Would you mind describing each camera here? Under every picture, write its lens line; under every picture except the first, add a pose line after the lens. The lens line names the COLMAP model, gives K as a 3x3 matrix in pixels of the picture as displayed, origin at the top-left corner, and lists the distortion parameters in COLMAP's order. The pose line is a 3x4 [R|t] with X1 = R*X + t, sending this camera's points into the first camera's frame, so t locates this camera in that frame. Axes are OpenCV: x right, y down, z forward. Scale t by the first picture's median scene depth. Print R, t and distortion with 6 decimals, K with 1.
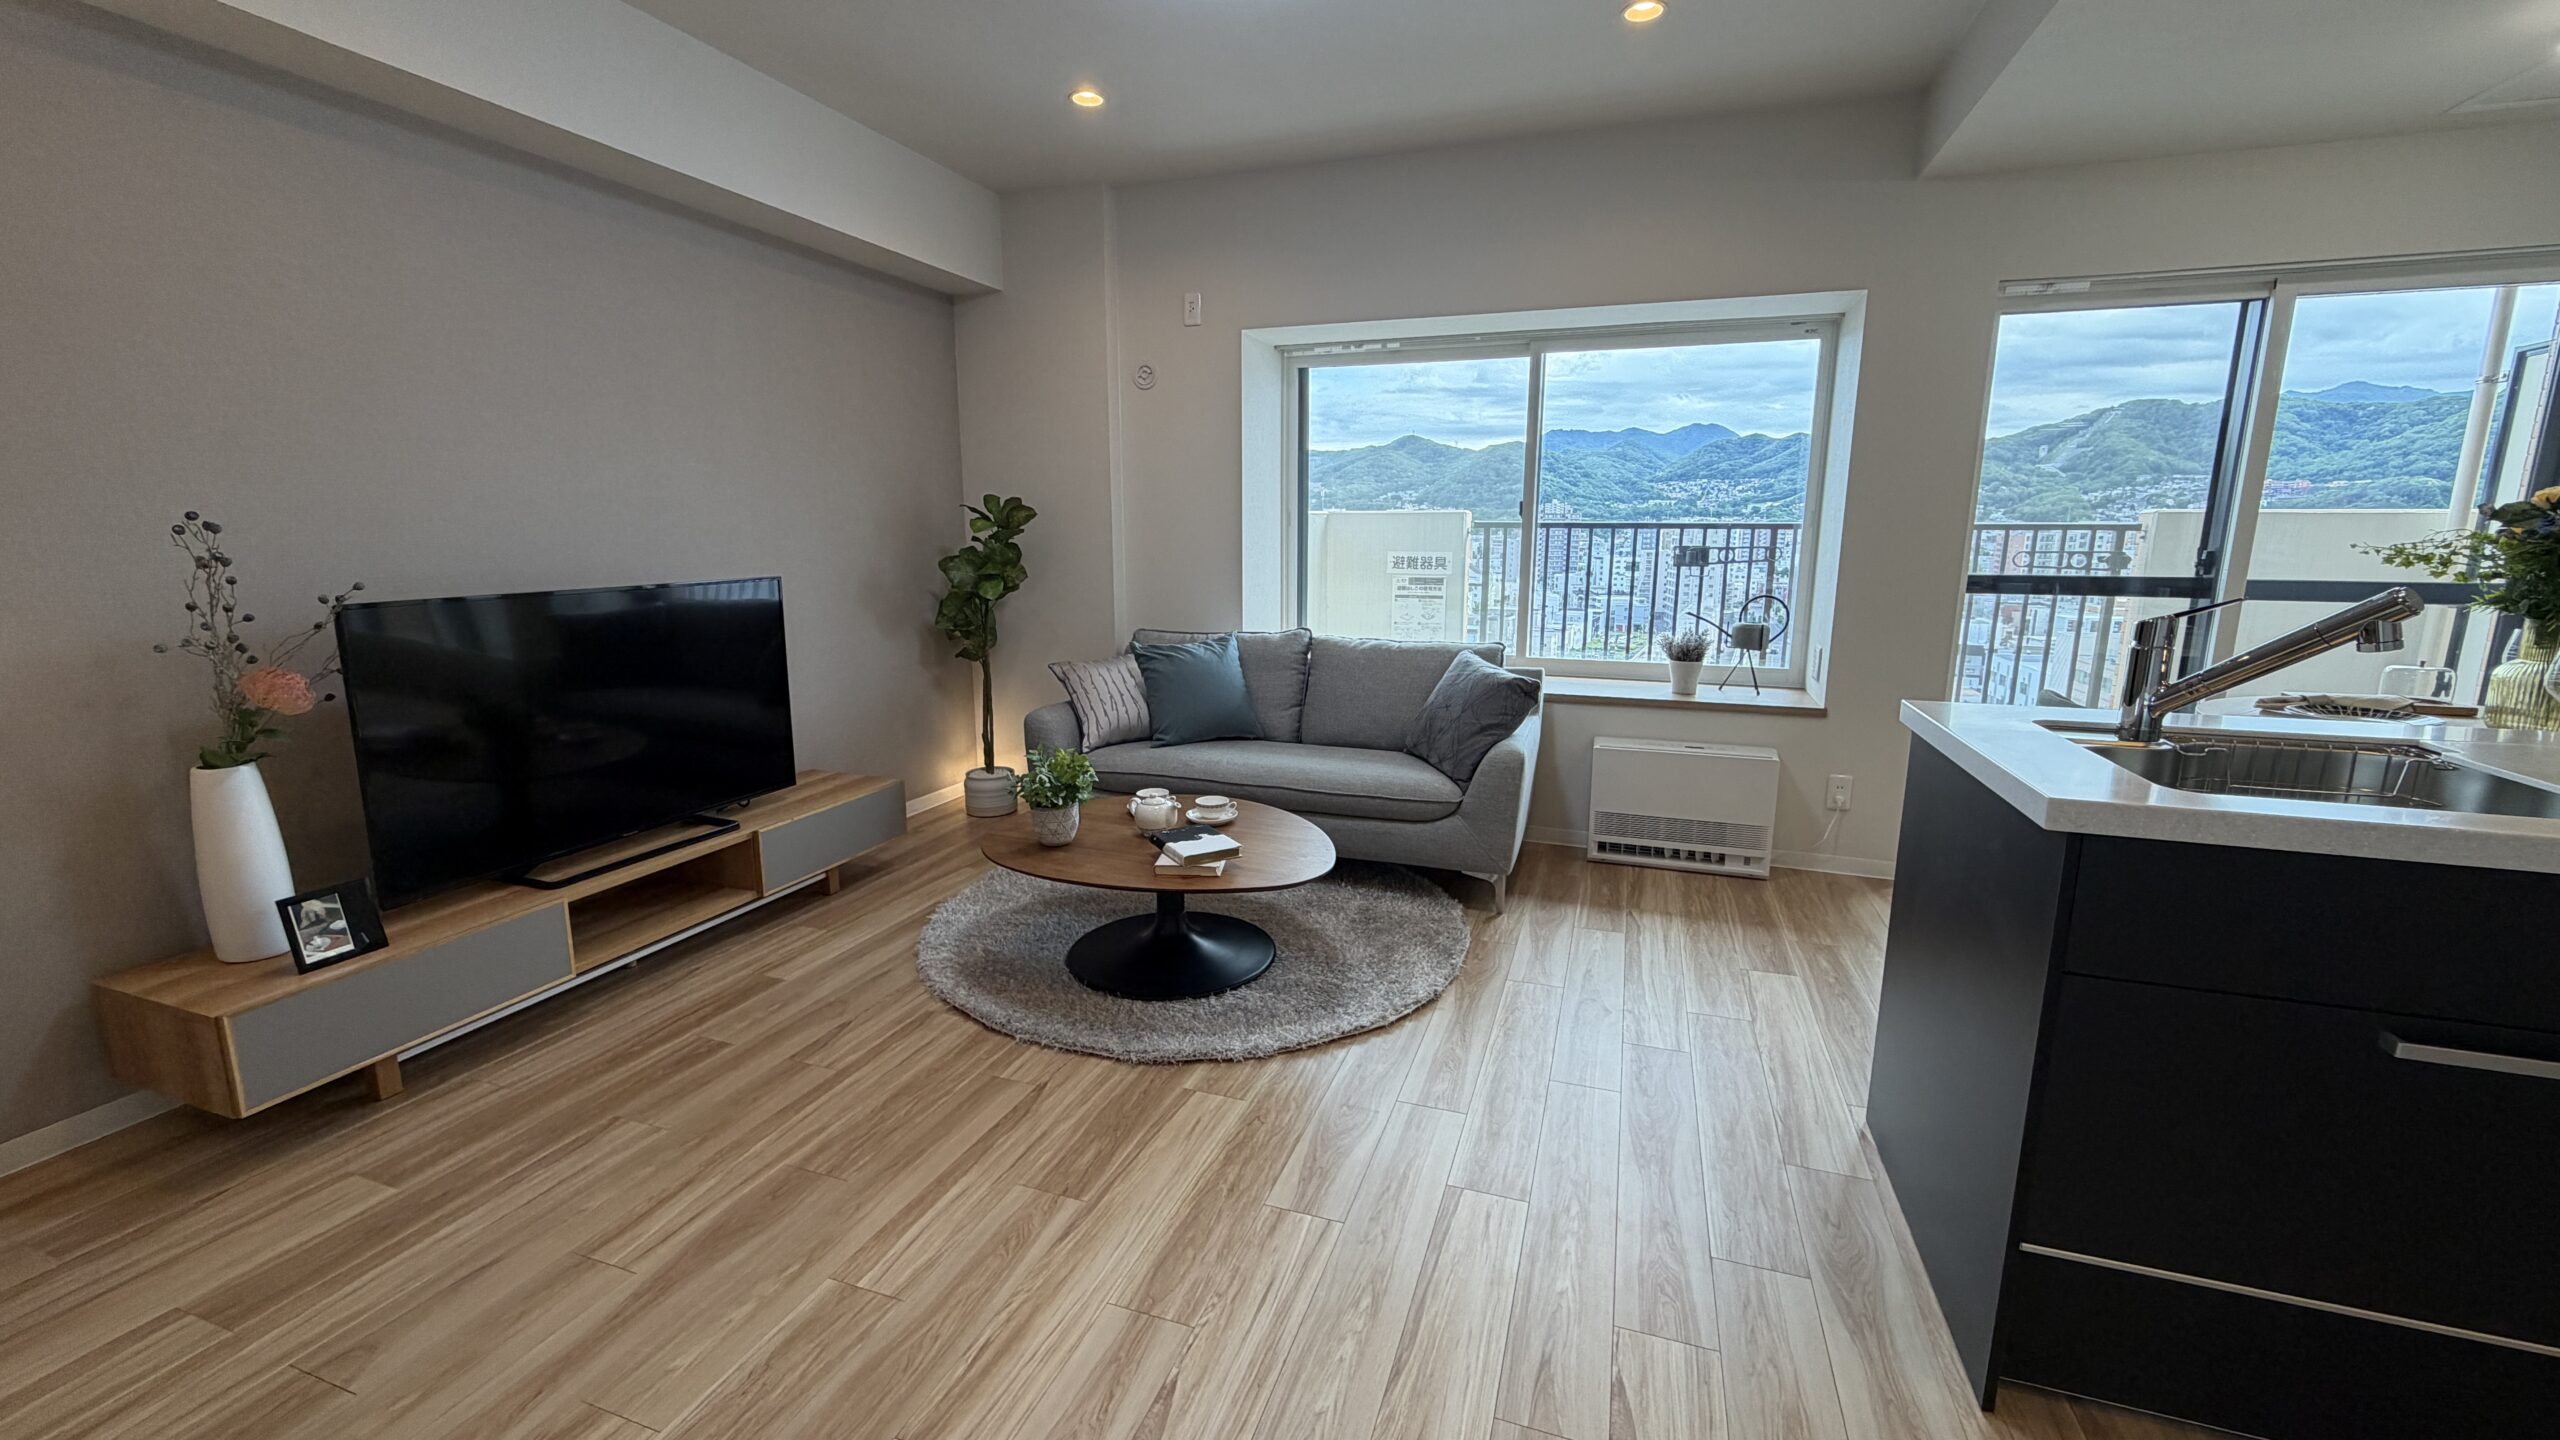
lens RADIAL K [[1019.1, 0, 1272.7], [0, 1019.1, 713.9], [0, 0, 1]] dist [-0.000272, 0.000373]
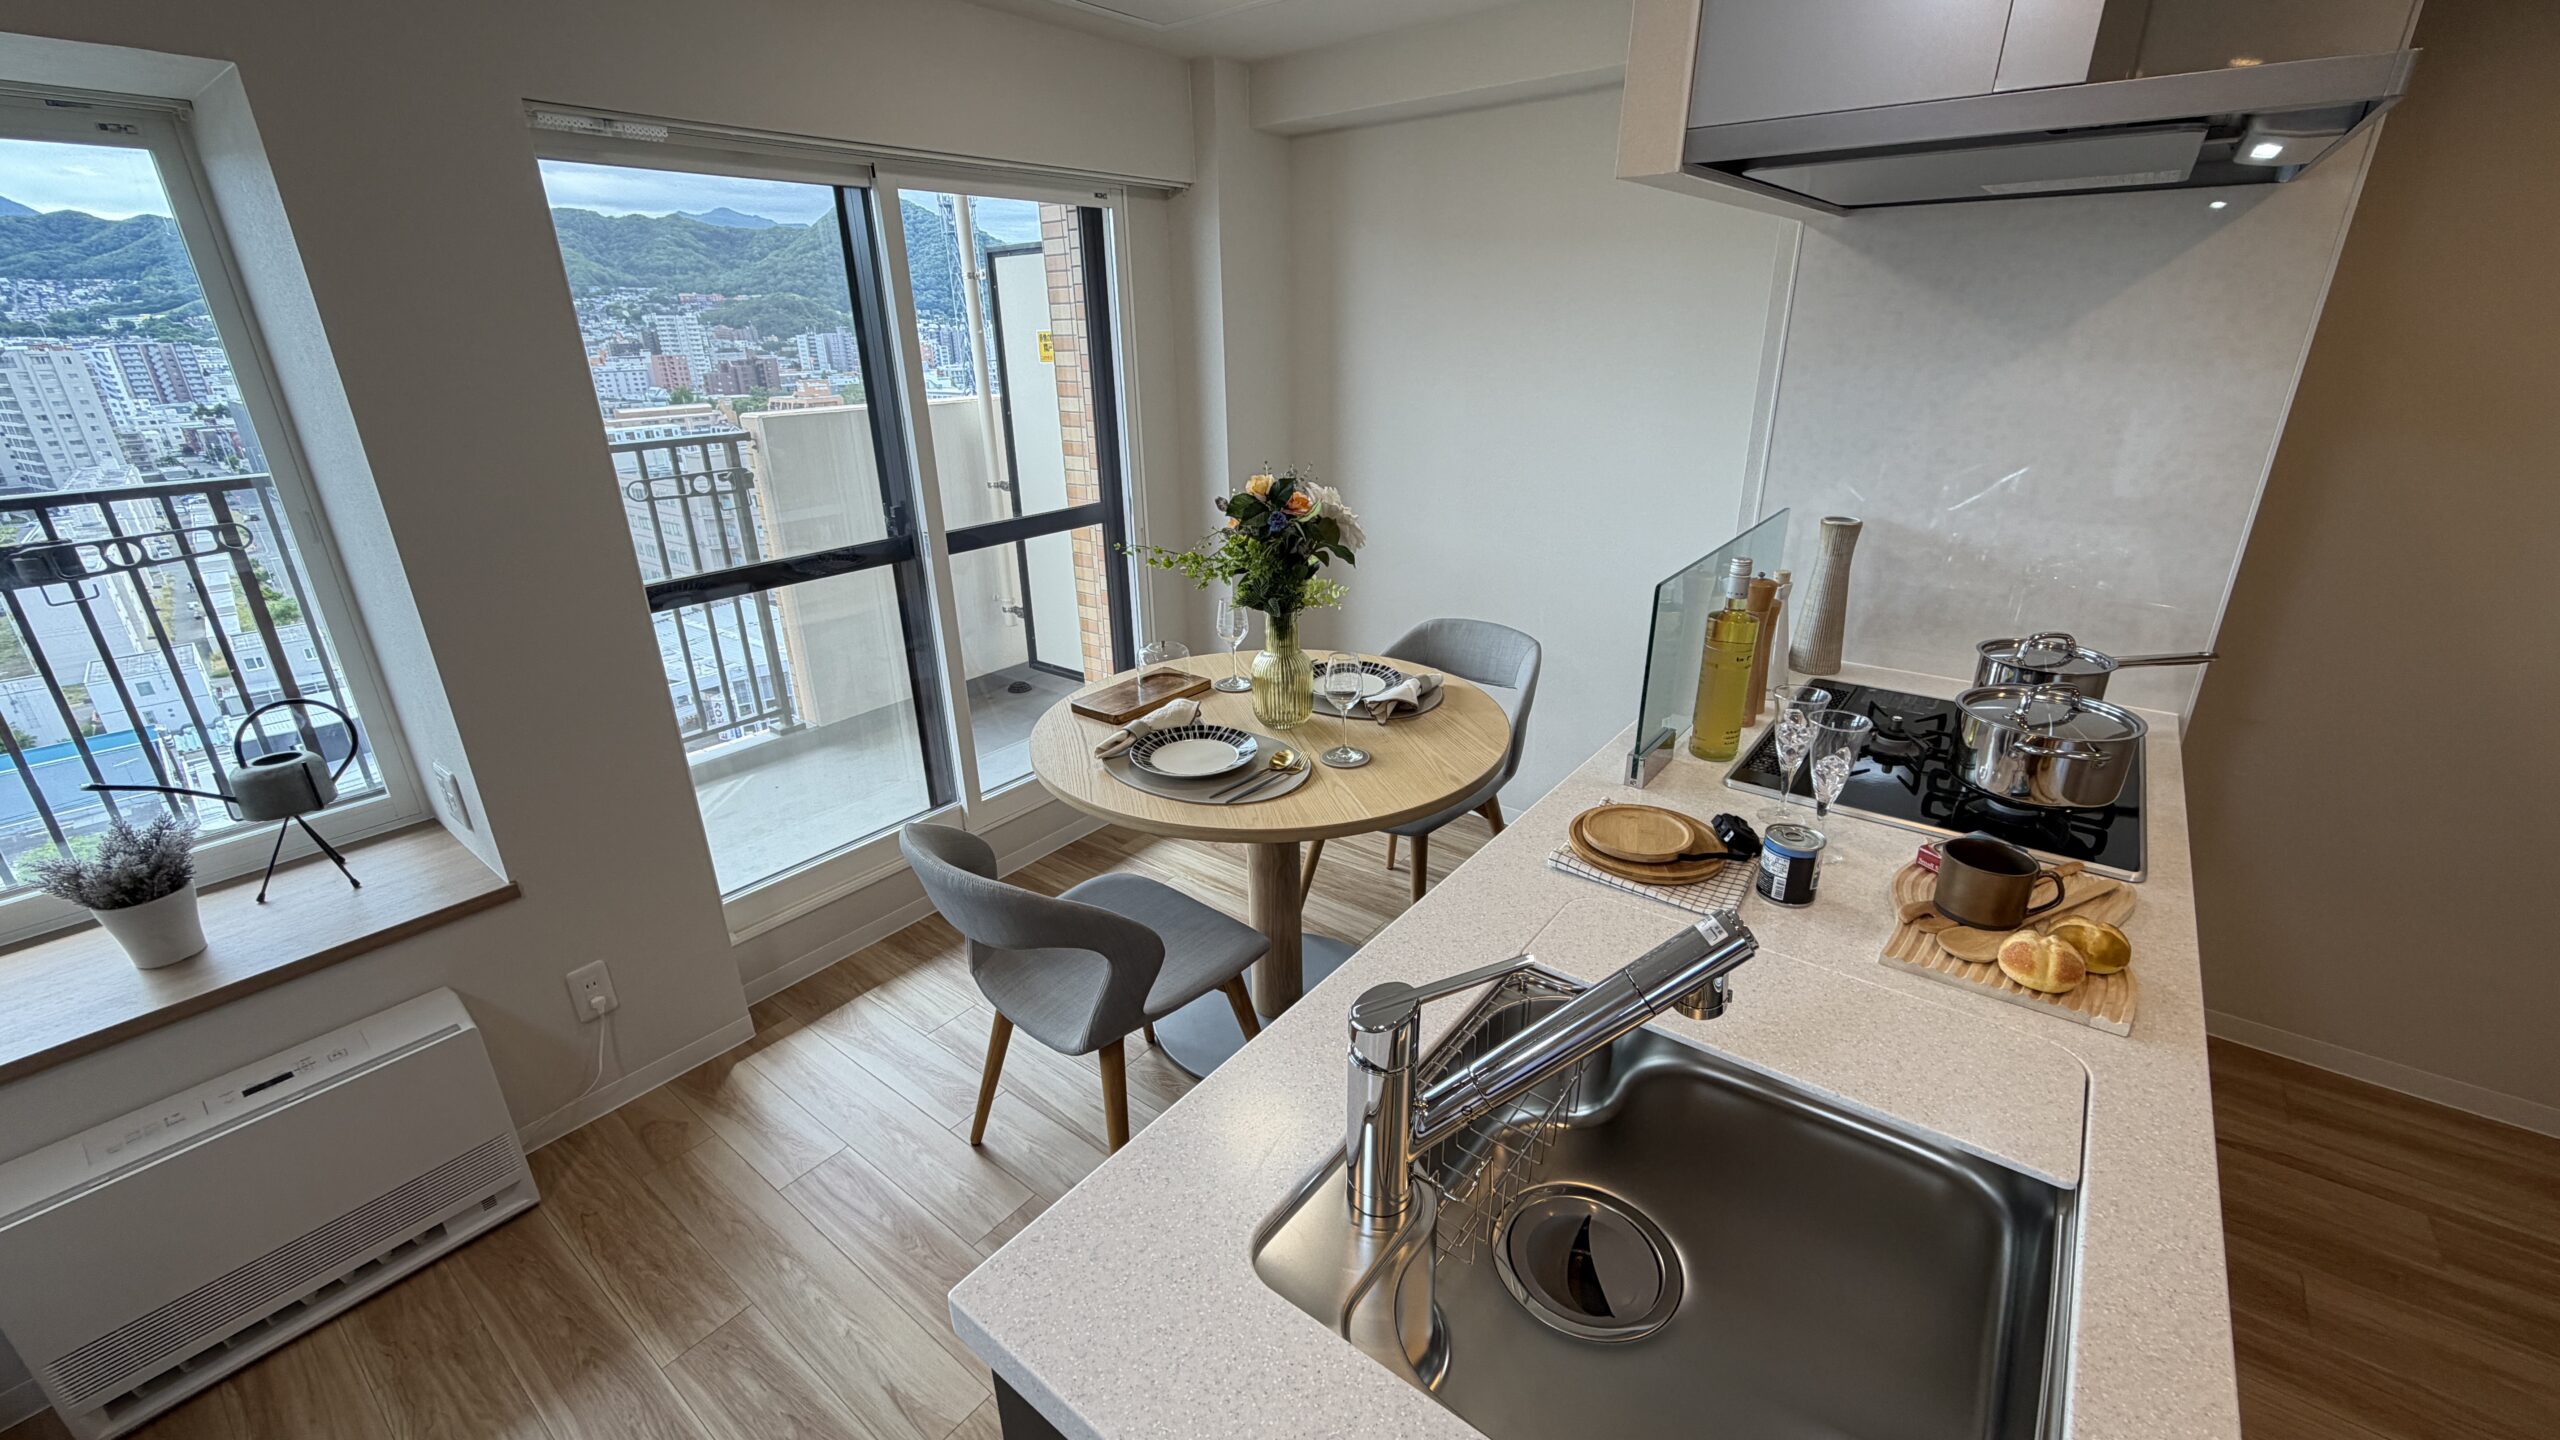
lens RADIAL K [[1016.6, 0, 1271.9], [0, 1016.6, 718.9], [0, 0, 1]] dist [0.001422, -0.000046]
pose [[0.320511, -0.351950, 0.879434, 0.259076], [0.194377, 0.933092, 0.302584, -0.215123], [-0.927087, 0.073960, 0.367478, 0.480962]]
